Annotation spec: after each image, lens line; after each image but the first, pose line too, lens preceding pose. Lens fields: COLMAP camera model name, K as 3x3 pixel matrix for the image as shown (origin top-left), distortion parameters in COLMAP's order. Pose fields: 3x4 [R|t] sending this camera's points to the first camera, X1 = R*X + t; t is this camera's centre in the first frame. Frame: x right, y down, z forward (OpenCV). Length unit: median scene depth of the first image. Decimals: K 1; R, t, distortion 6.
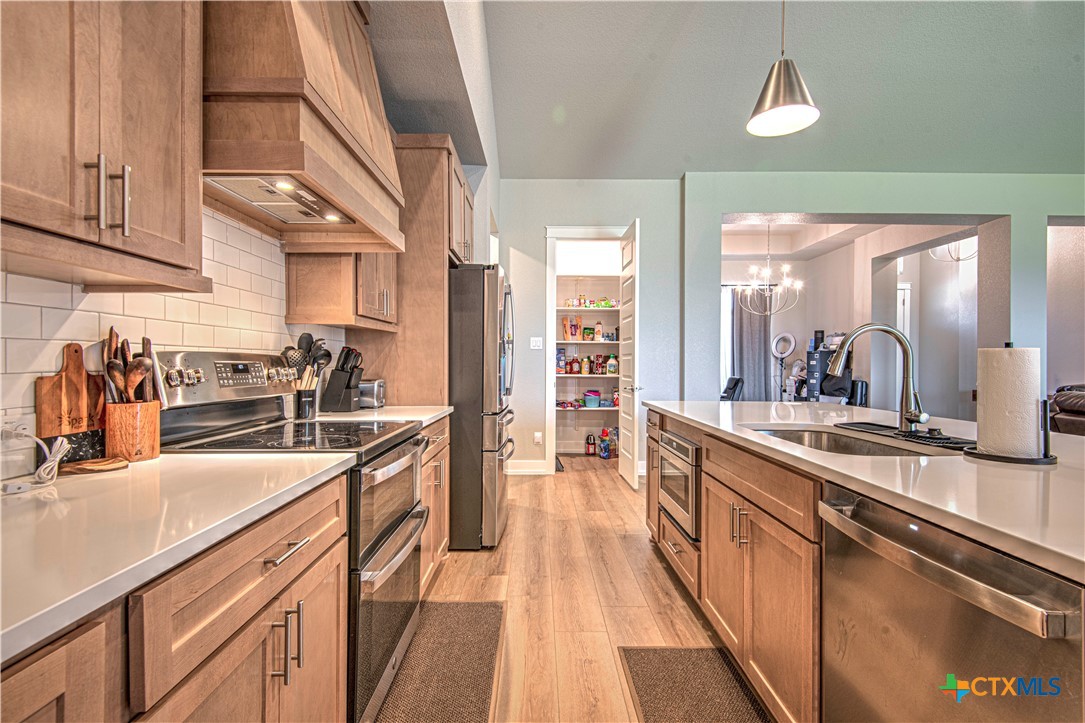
lens RADIAL K [[496.9, 0, 541.5], [0, 496.9, 362.4], [0, 0, 1]] dist [0.008340, -0.004102]
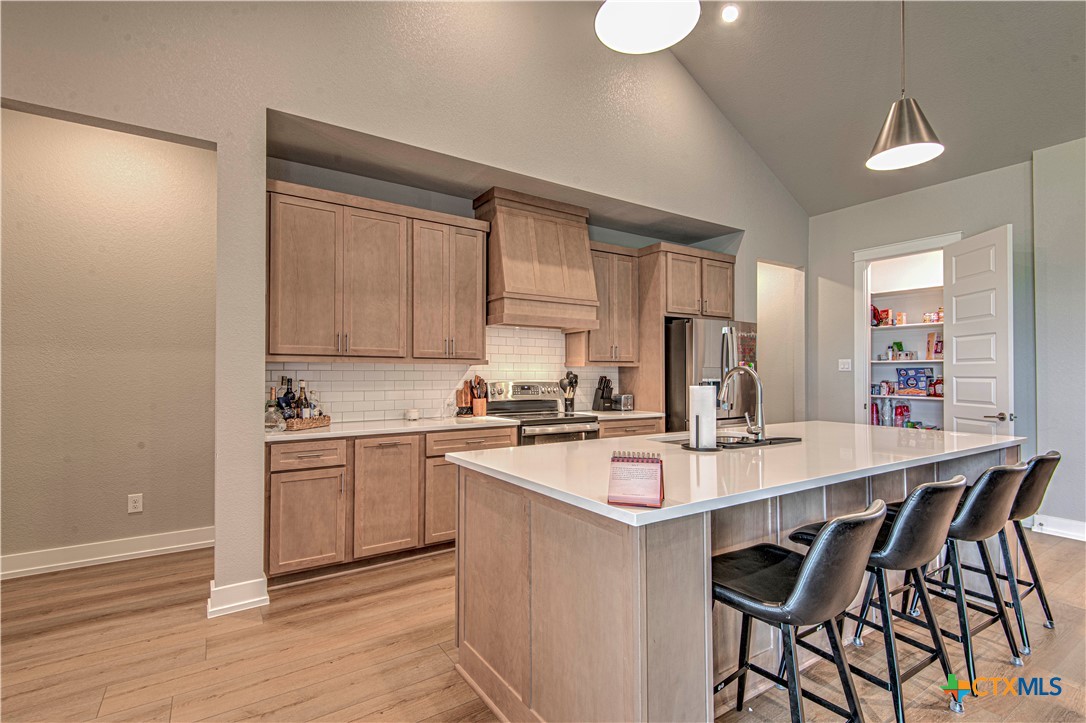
lens RADIAL K [[497.4, 0, 537.8], [0, 497.4, 363.0], [0, 0, 1]] dist [0.008340, -0.004102]
pose [[0.551276, -0.021657, -0.834042, 1.194660], [0.000420, 0.999670, -0.025680, -0.038873], [0.834323, 0.013807, 0.551104, -0.264013]]
